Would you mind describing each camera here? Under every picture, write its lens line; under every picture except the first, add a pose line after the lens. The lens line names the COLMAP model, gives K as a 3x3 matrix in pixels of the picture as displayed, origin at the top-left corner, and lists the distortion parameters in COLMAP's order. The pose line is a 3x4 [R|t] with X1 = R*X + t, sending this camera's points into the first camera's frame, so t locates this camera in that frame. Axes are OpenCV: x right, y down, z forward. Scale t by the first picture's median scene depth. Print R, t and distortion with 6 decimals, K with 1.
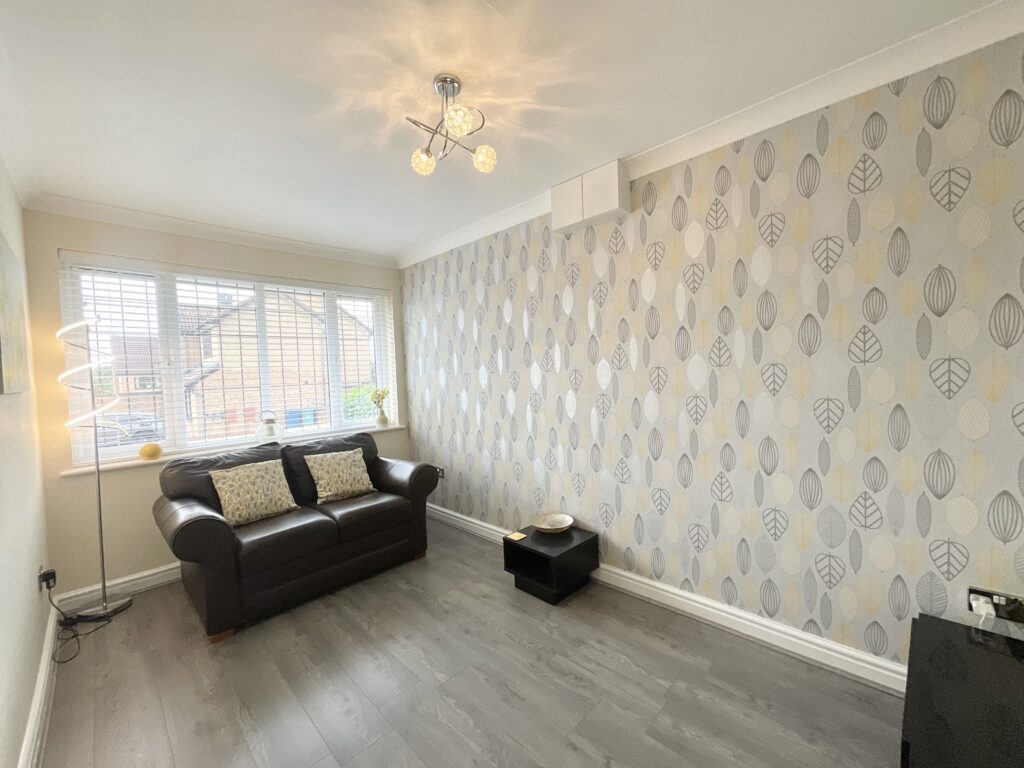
lens RADIAL K [[411.2, 0, 507.4], [0, 411.2, 386.0], [0, 0, 1]] dist [-0.006064, -0.000195]
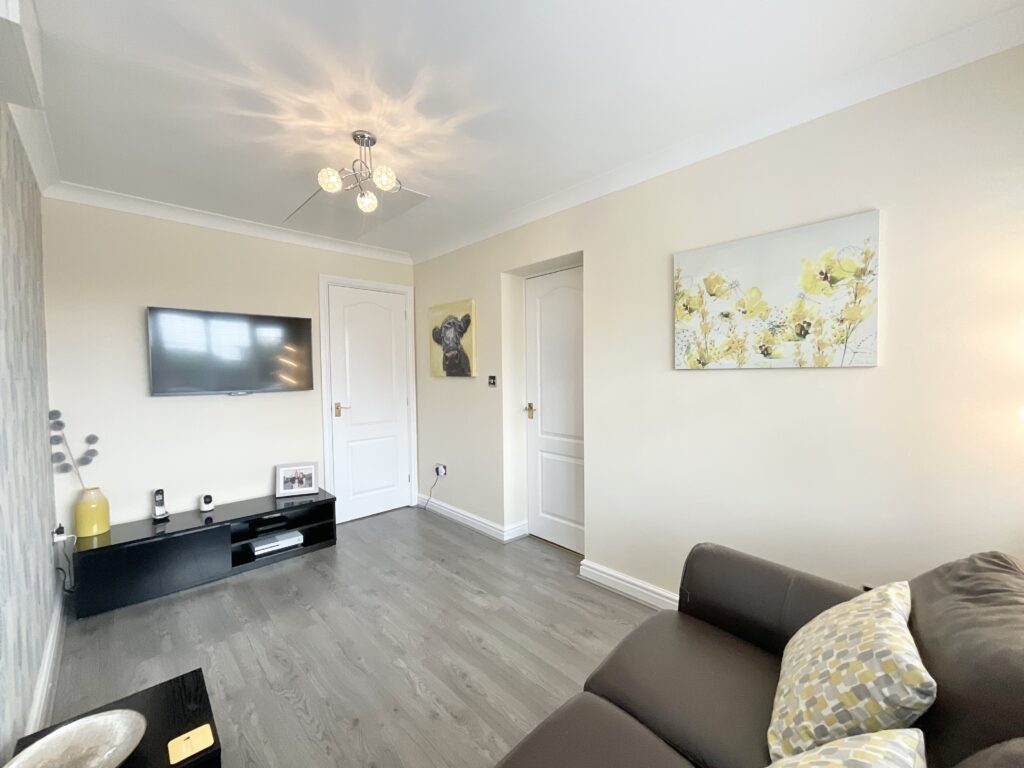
lens RADIAL K [[411.2, 0, 517.0], [0, 411.2, 383.4], [0, 0, 1]] dist [-0.006064, -0.000195]
pose [[-0.998689, 0.050789, 0.006385, -0.538347], [0.051111, 0.996245, 0.069879, -0.057143], [-0.002812, 0.070114, -0.997535, 2.141112]]
